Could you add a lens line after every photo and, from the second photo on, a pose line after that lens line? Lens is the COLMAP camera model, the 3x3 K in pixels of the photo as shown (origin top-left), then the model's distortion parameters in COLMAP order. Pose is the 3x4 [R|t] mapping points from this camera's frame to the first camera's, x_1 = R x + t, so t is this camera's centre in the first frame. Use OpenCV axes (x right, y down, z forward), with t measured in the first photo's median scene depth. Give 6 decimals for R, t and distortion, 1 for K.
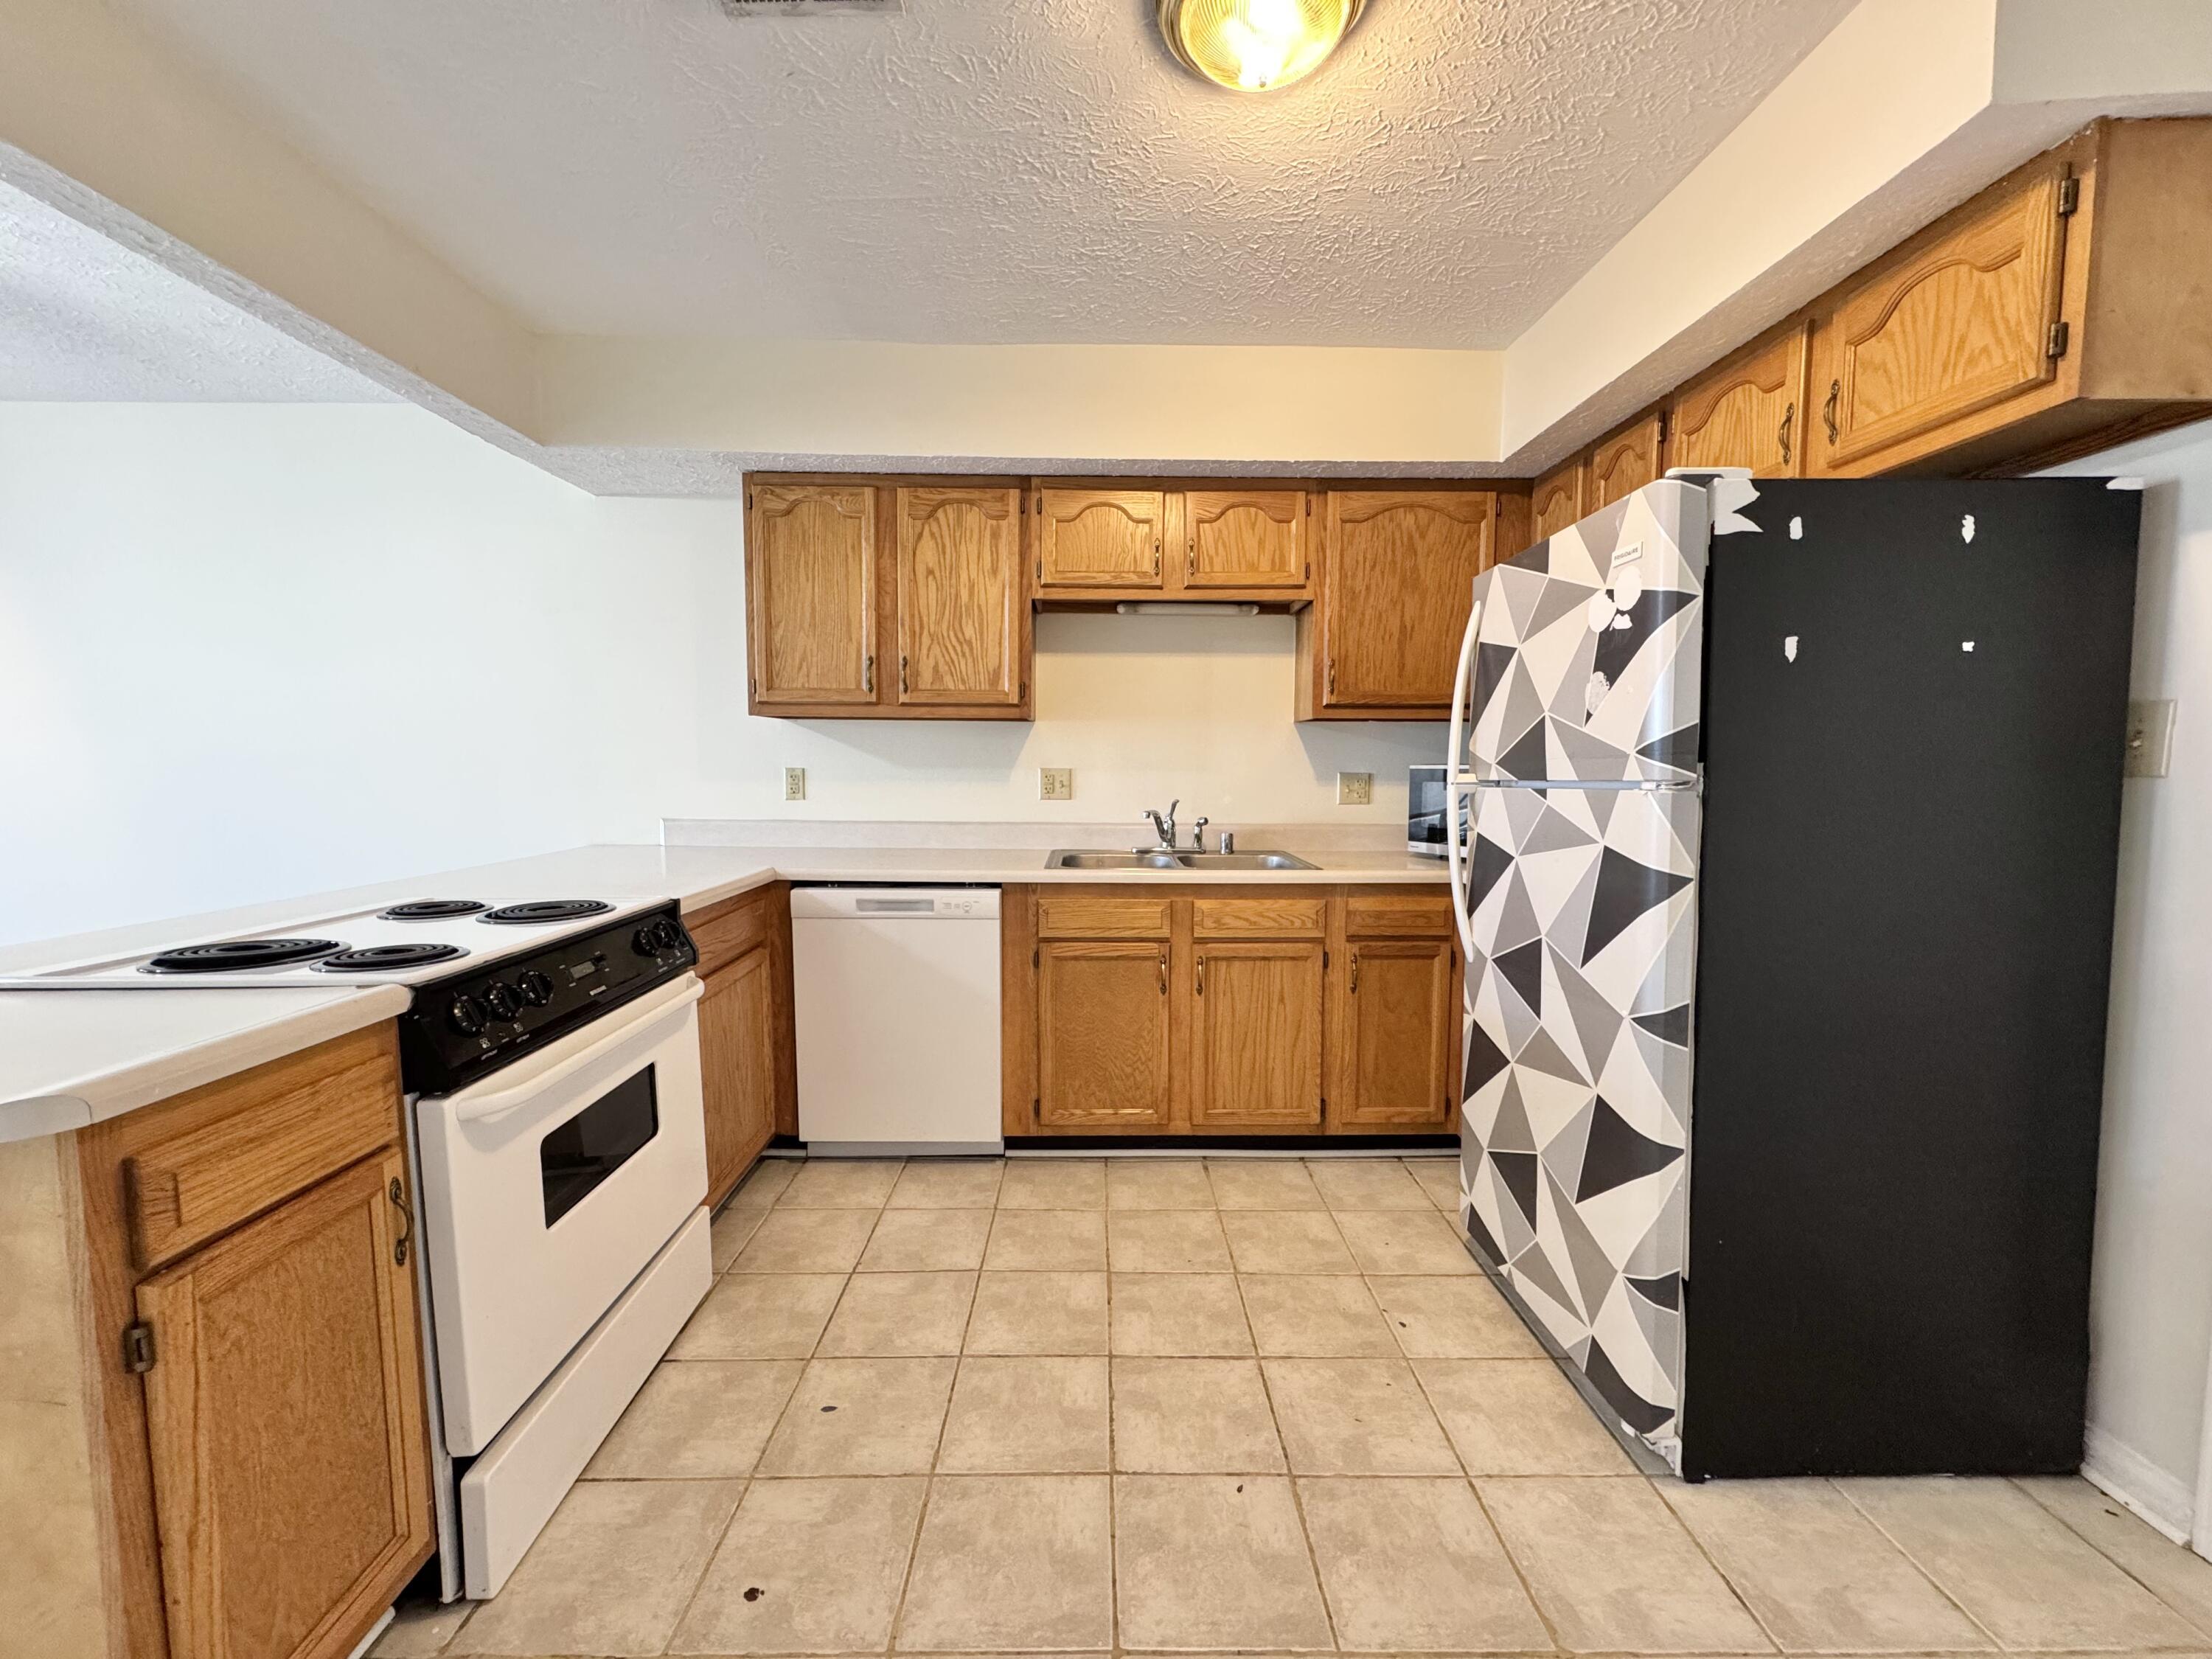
lens RADIAL K [[884.6, 0, 1103.9], [0, 884.6, 830.7], [0, 0, 1]] dist [-0.000889, 0.000838]
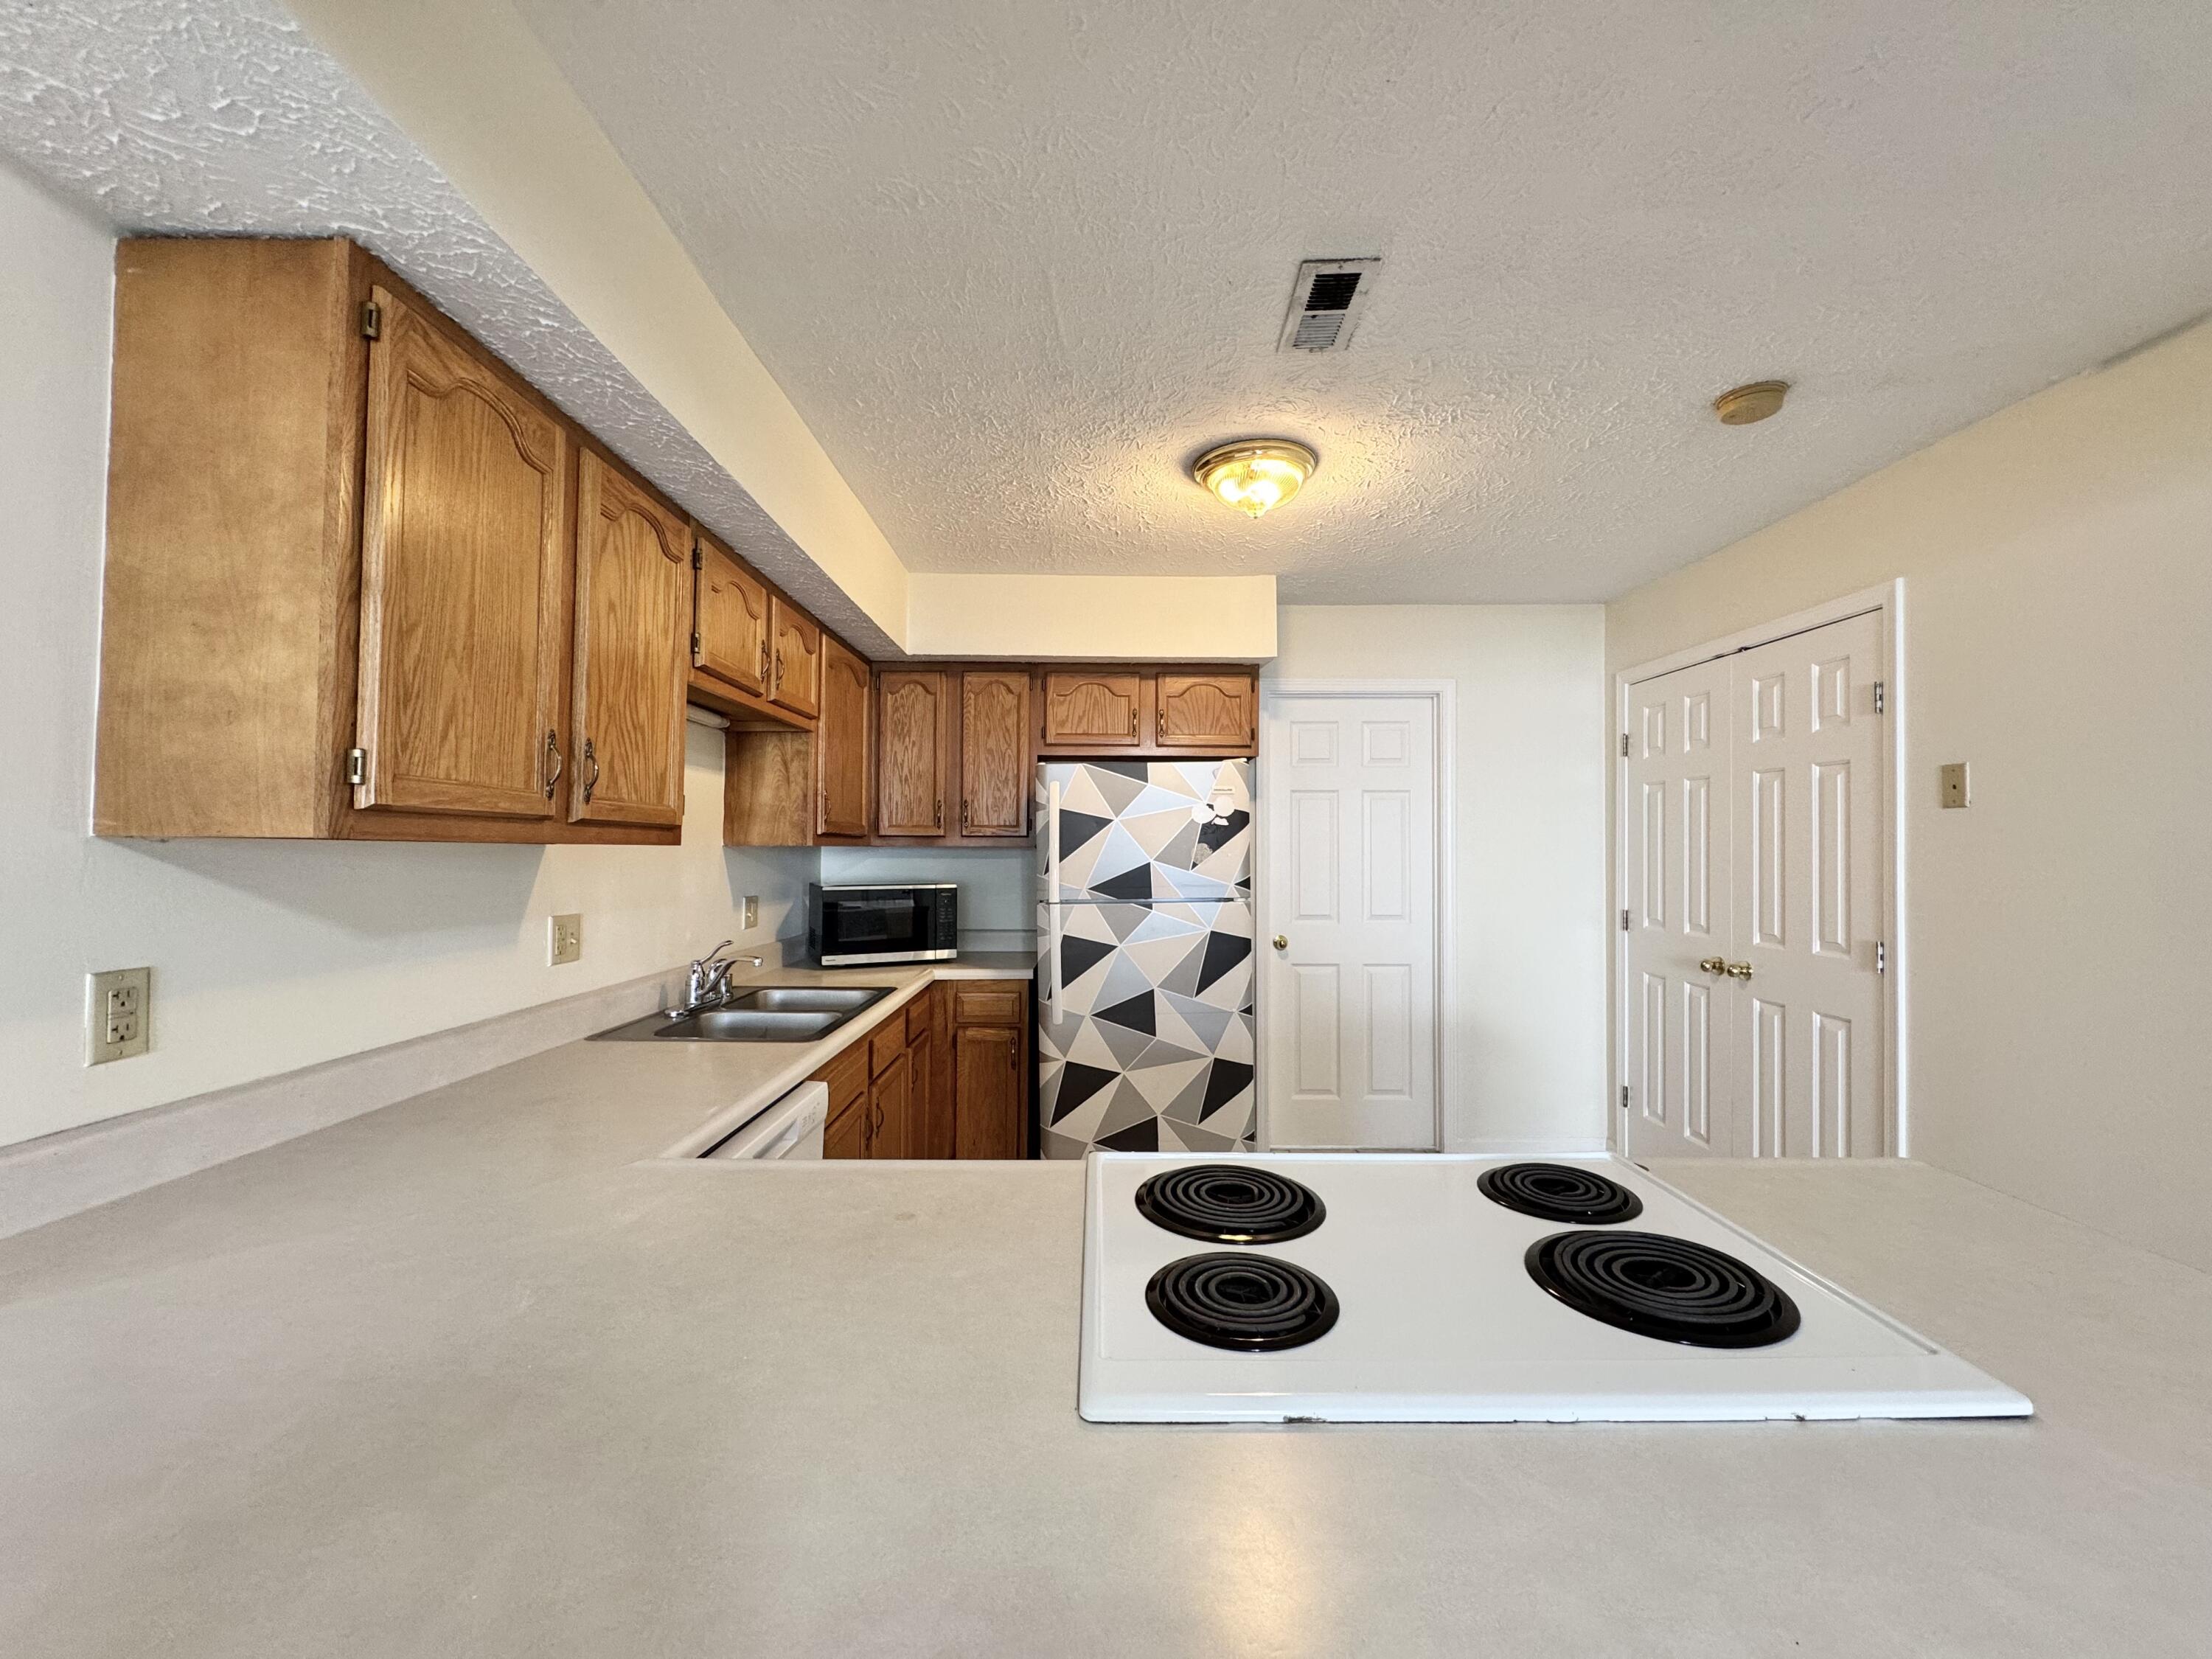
lens RADIAL K [[884.6, 0, 1116.9], [0, 884.6, 832.9], [0, 0, 1]] dist [-0.000889, 0.000838]
pose [[0.007257, 0.014480, 0.999869, -0.792802], [0.068234, 0.997557, -0.014942, -0.104434], [-0.997643, 0.068334, 0.006251, 0.659658]]
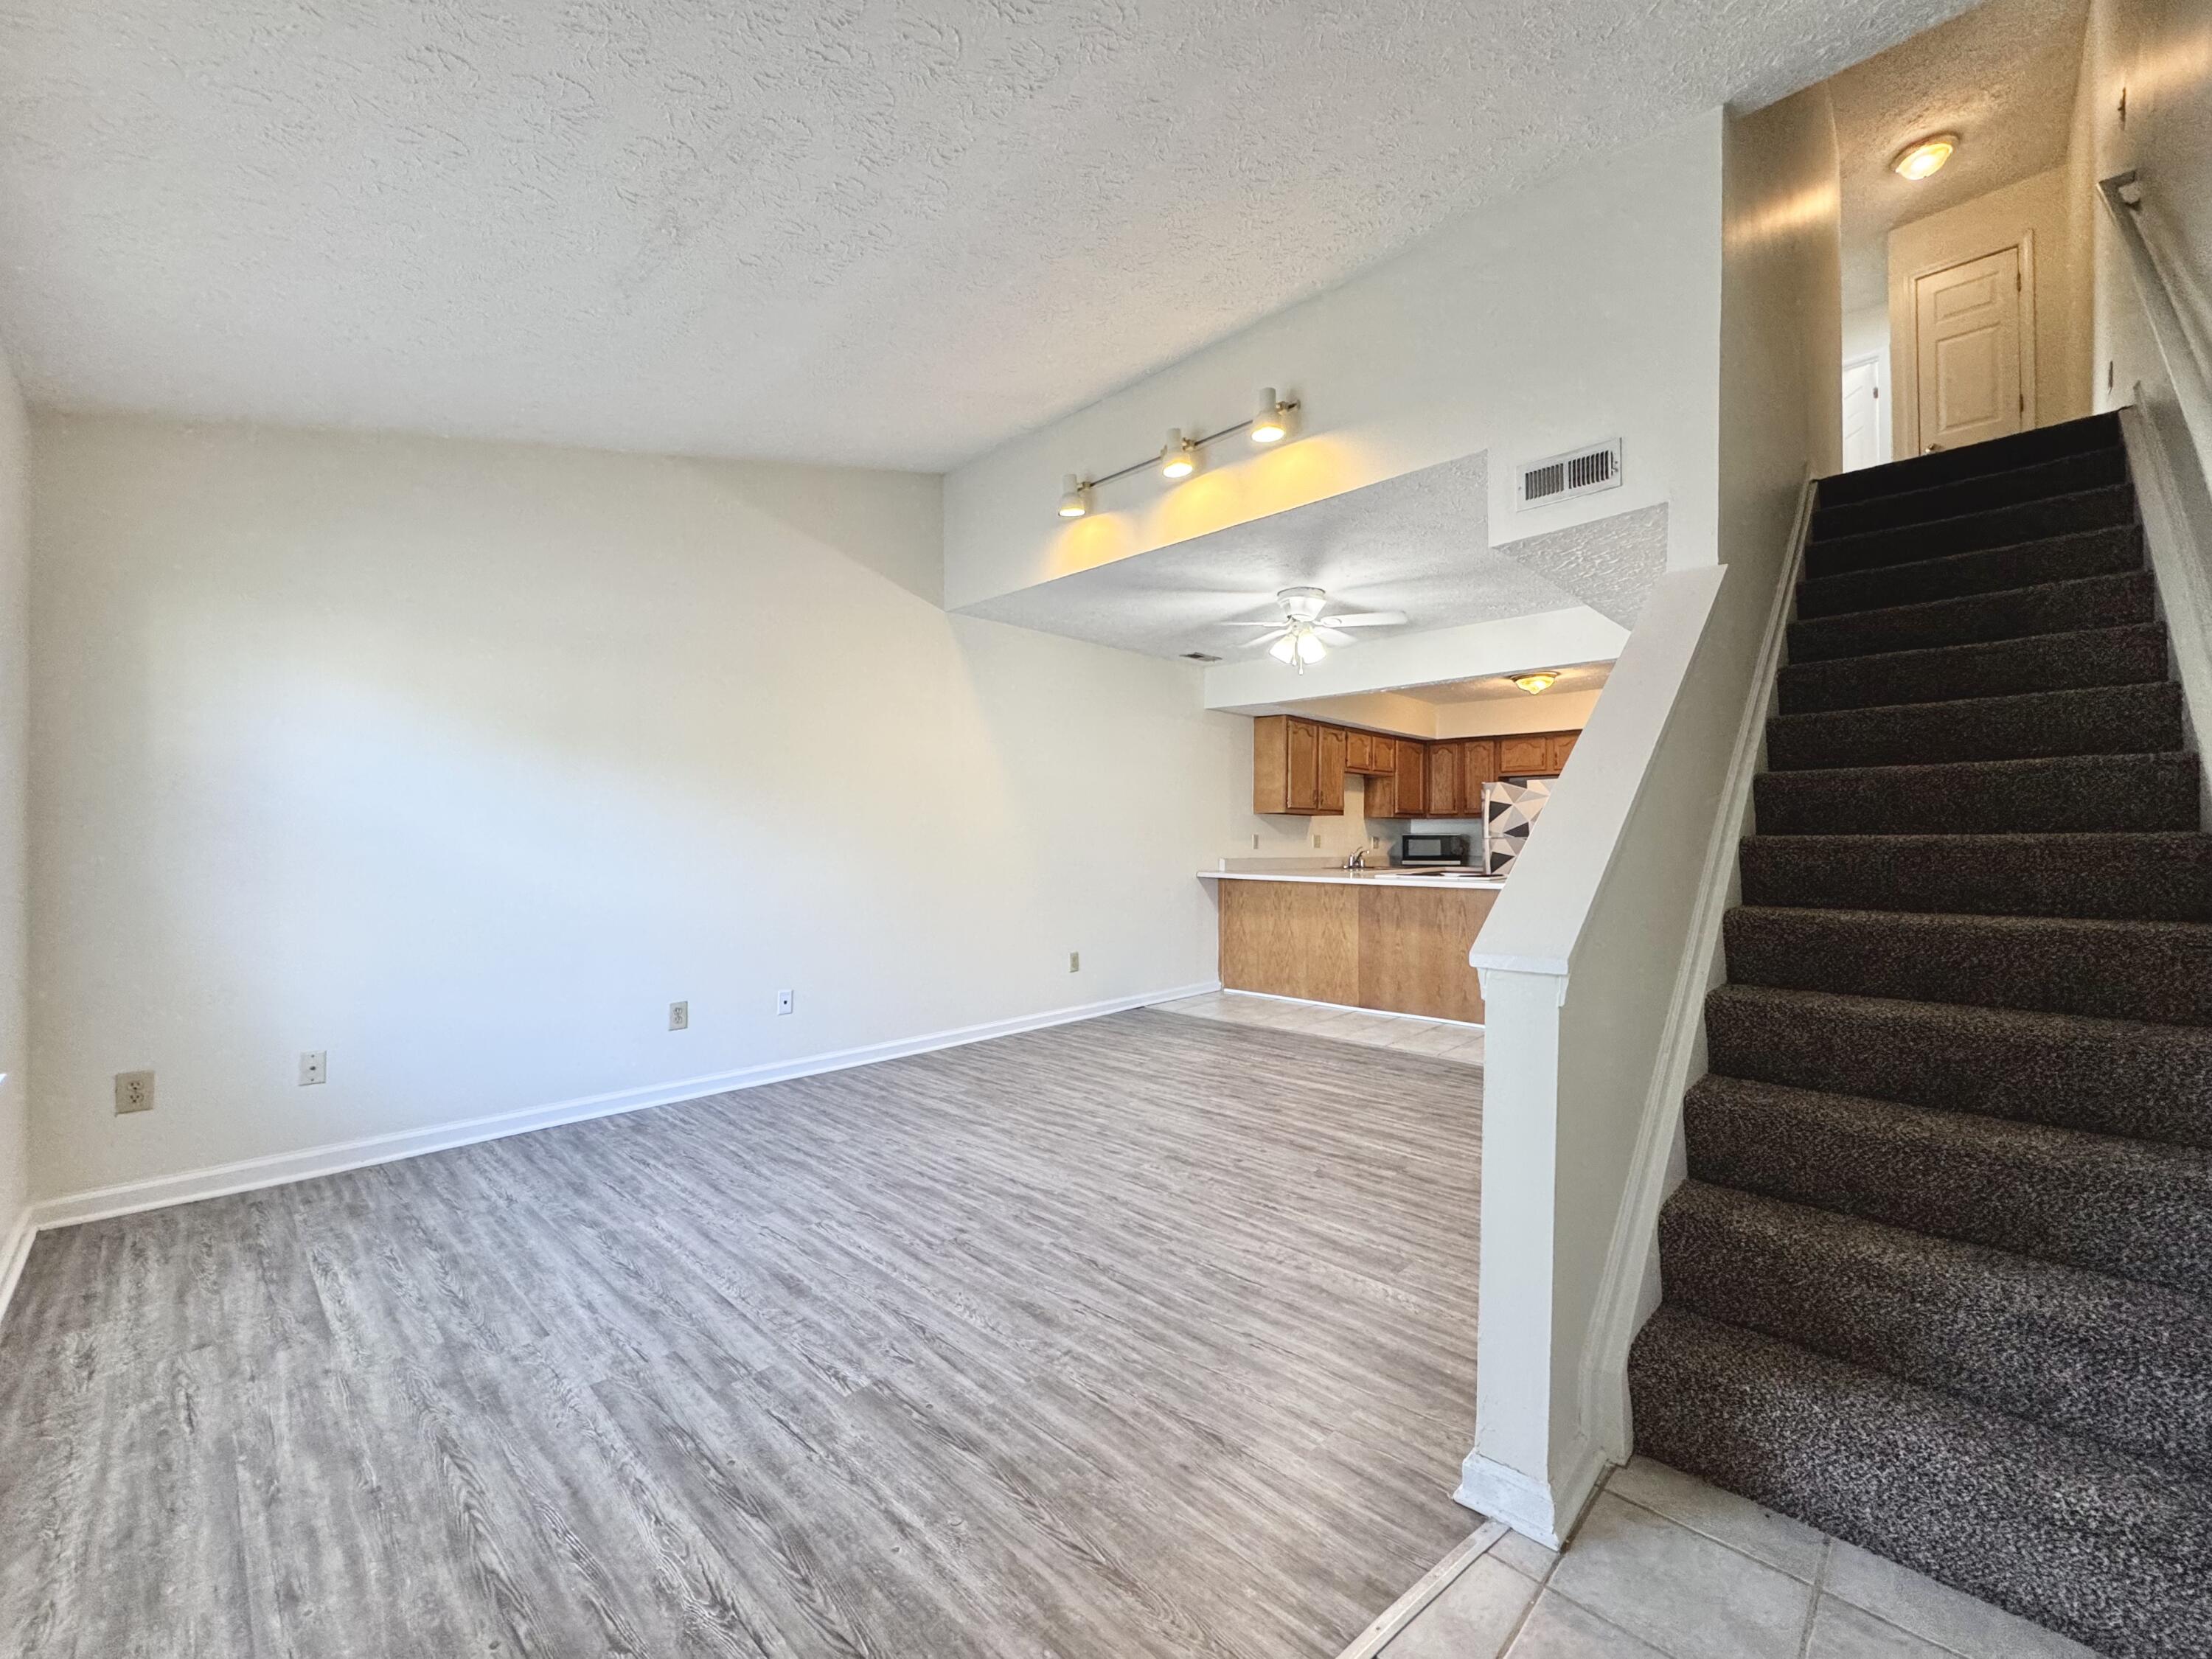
lens RADIAL K [[884.6, 0, 1088.5], [0, 884.6, 834.2], [0, 0, 1]] dist [-0.000889, 0.000838]
pose [[0.720637, 0.001246, 0.693312, -2.470449], [0.049187, 0.997387, -0.052917, 0.029152], [-0.691566, 0.072236, 0.718692, -0.354990]]
